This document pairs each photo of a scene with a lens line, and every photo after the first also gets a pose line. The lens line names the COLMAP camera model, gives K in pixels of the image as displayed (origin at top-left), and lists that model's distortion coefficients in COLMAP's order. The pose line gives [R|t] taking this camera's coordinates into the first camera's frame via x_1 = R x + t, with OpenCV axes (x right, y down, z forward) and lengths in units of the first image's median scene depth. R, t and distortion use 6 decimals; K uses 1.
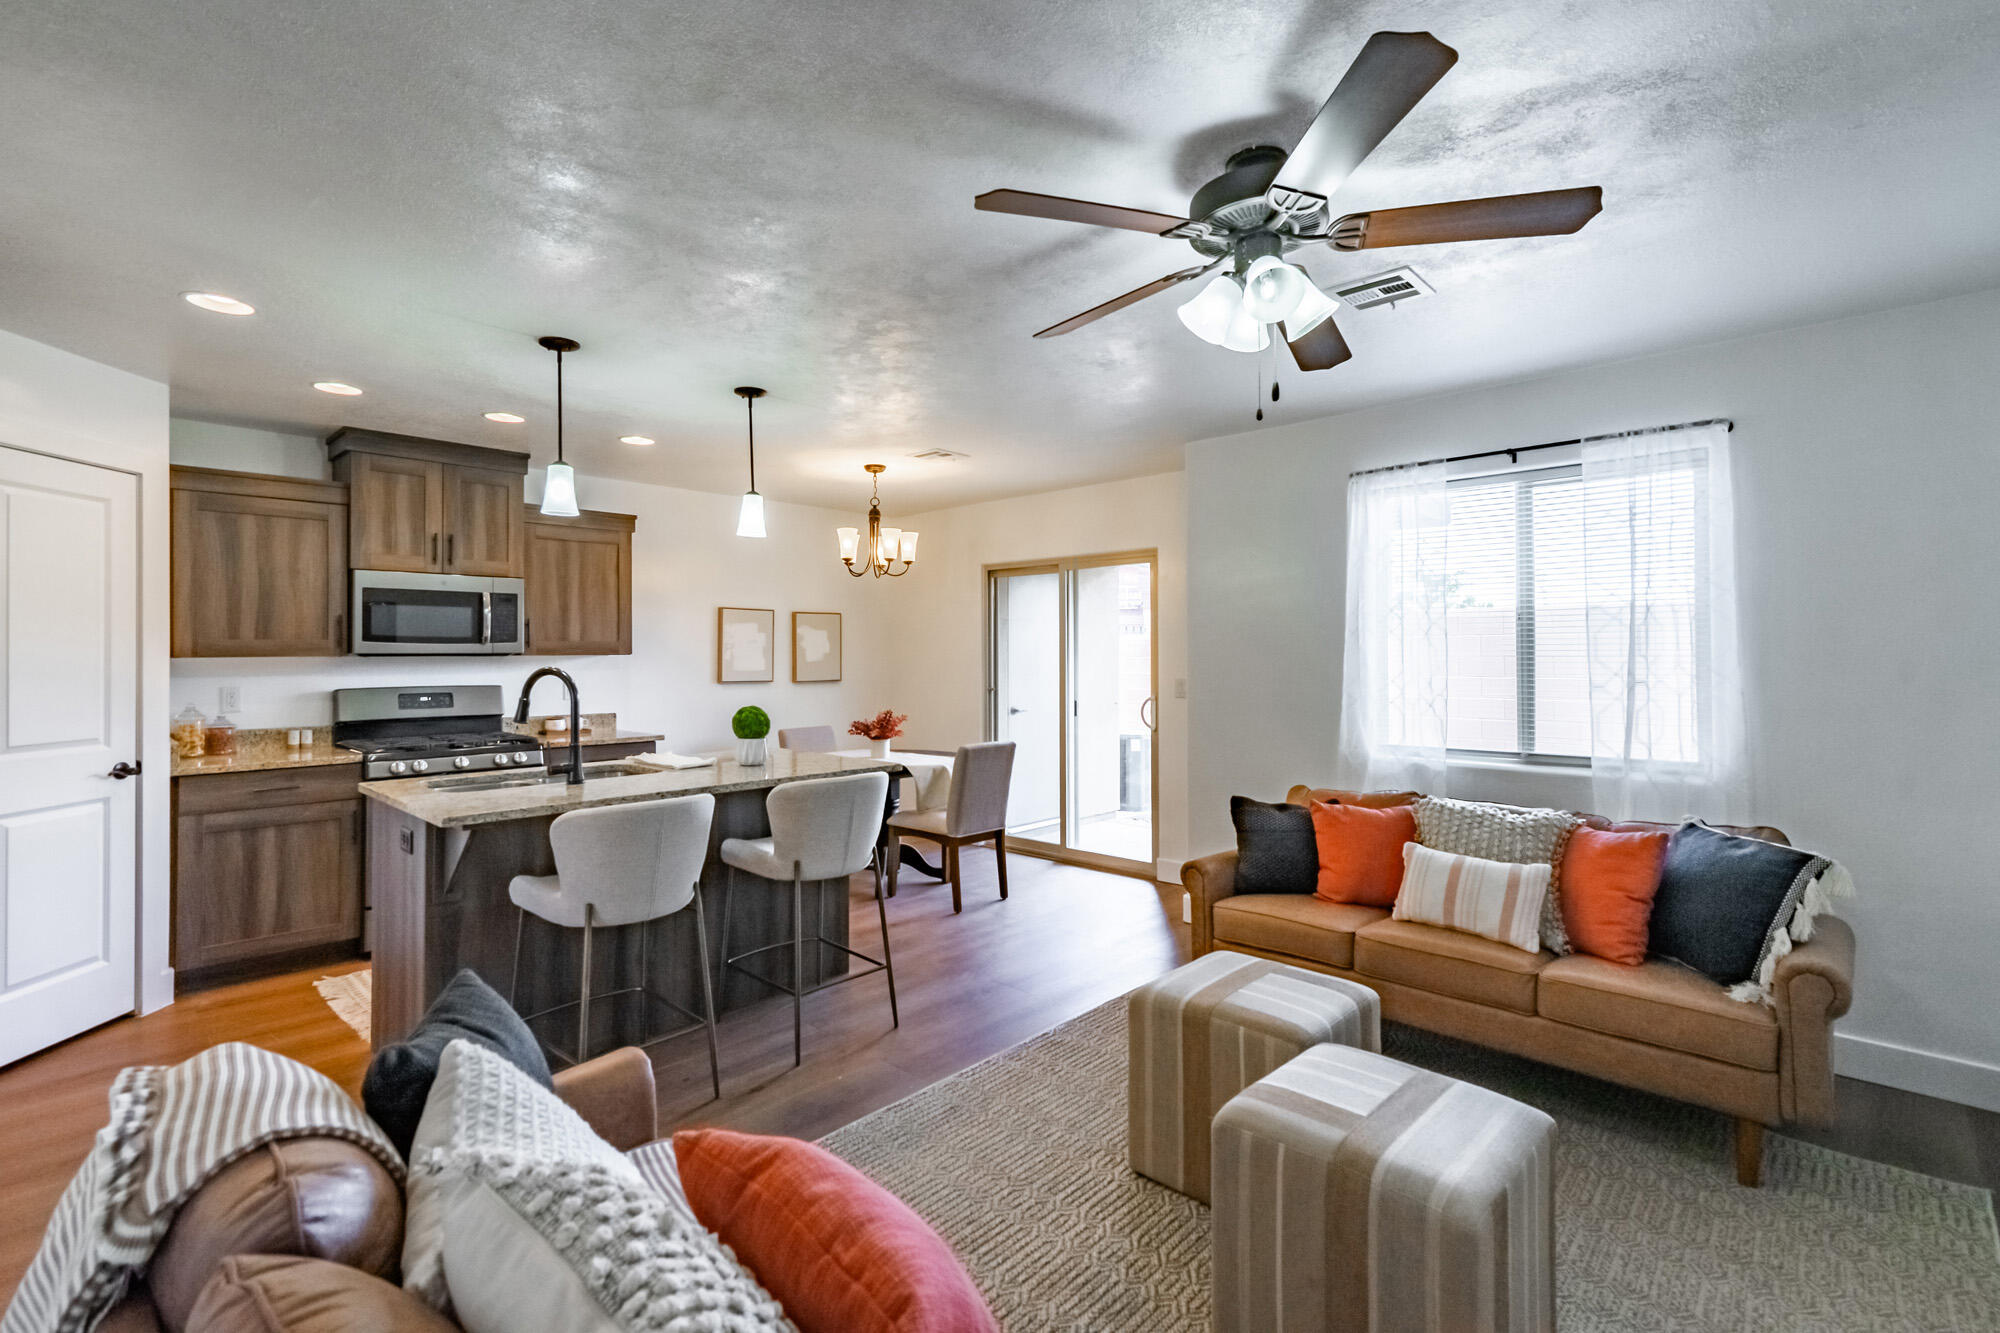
lens RADIAL K [[918.8, 0, 988.3], [0, 918.8, 653.5], [0, 0, 1]] dist [0.000197, 0.000146]
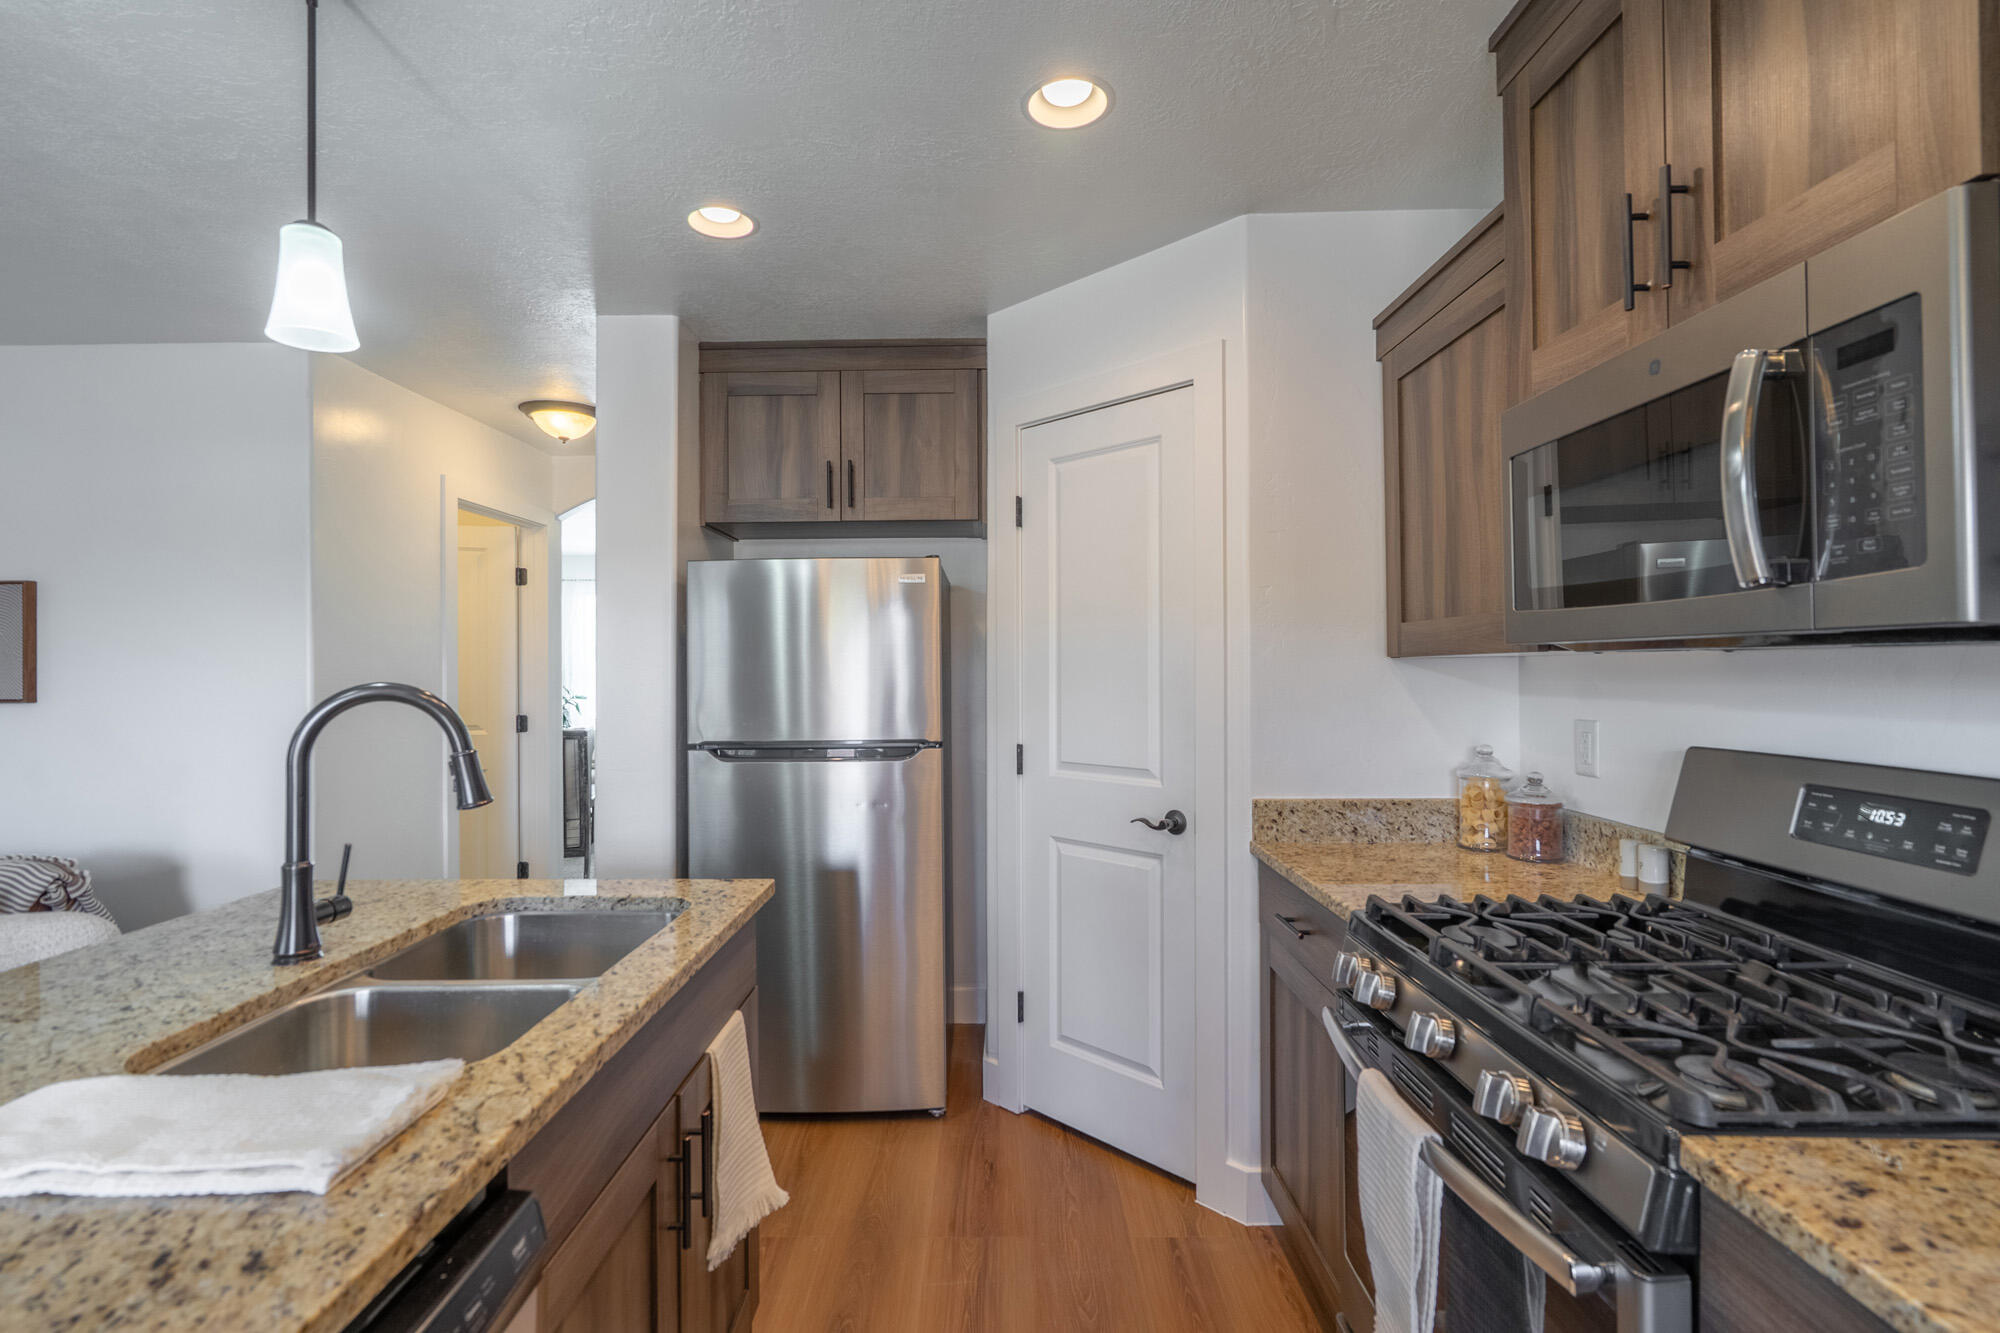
lens RADIAL K [[933.0, 0, 1000.0], [0, 933.0, 666.5], [0, 0, 1]] dist [-0.004034, 0.000371]
pose [[-0.726922, 0.007212, -0.686682, -0.262432], [0.010606, 0.999943, -0.000726, 0.005637], [0.686638, -0.007811, -0.726958, 1.020124]]
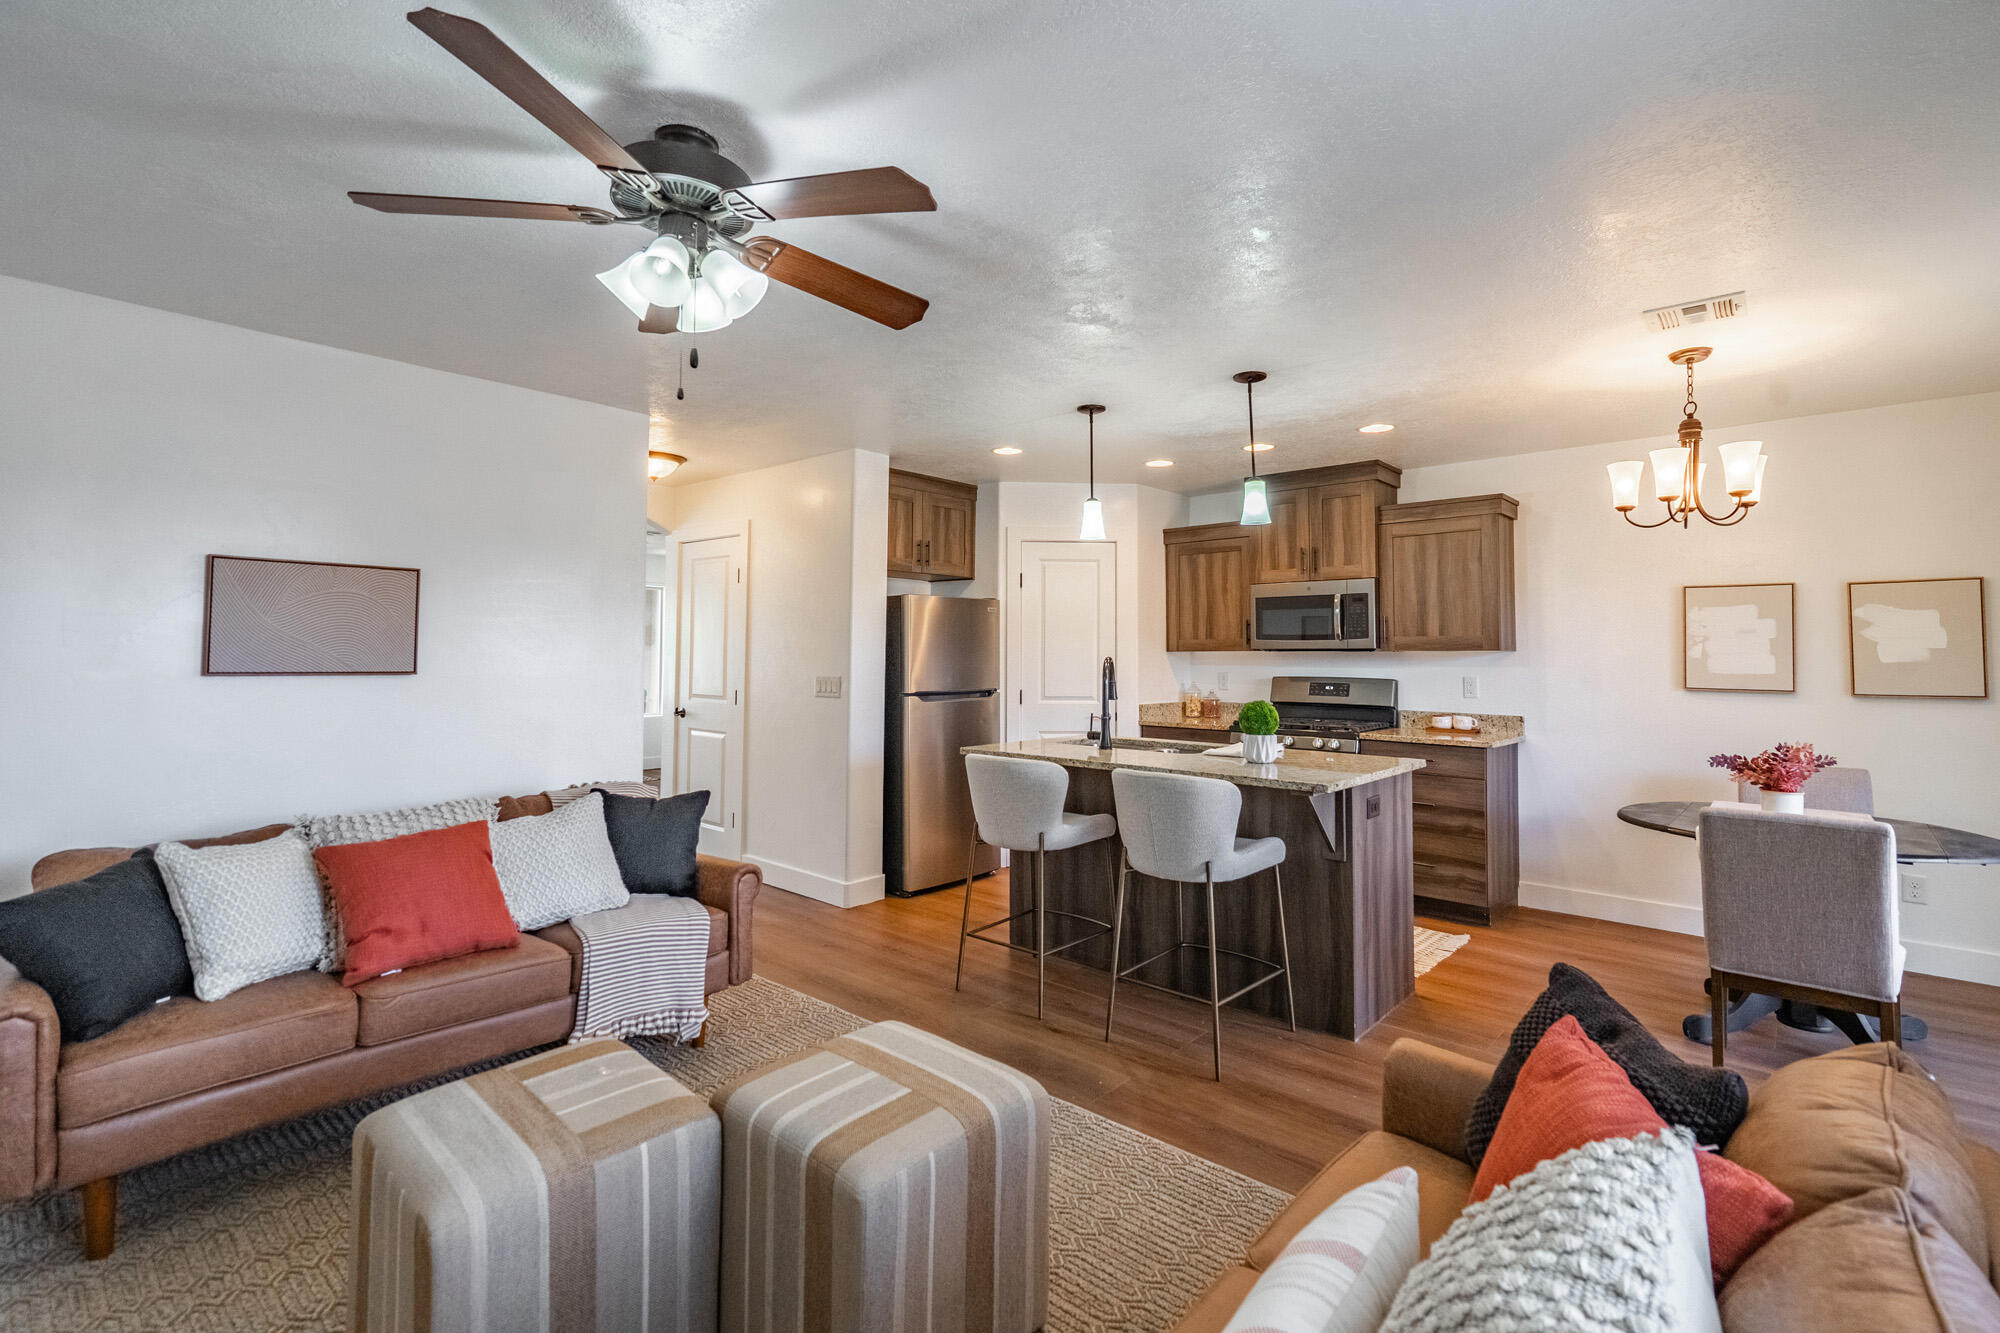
lens RADIAL K [[888.0, 0, 986.2], [0, 888.0, 629.0], [0, 0, 1]] dist [0.015482, 0.000672]
pose [[0.026993, -0.026601, -0.999282, 0.513051], [-0.003730, 0.999636, -0.026711, 0.006517], [0.999629, 0.004448, 0.026884, 0.530649]]
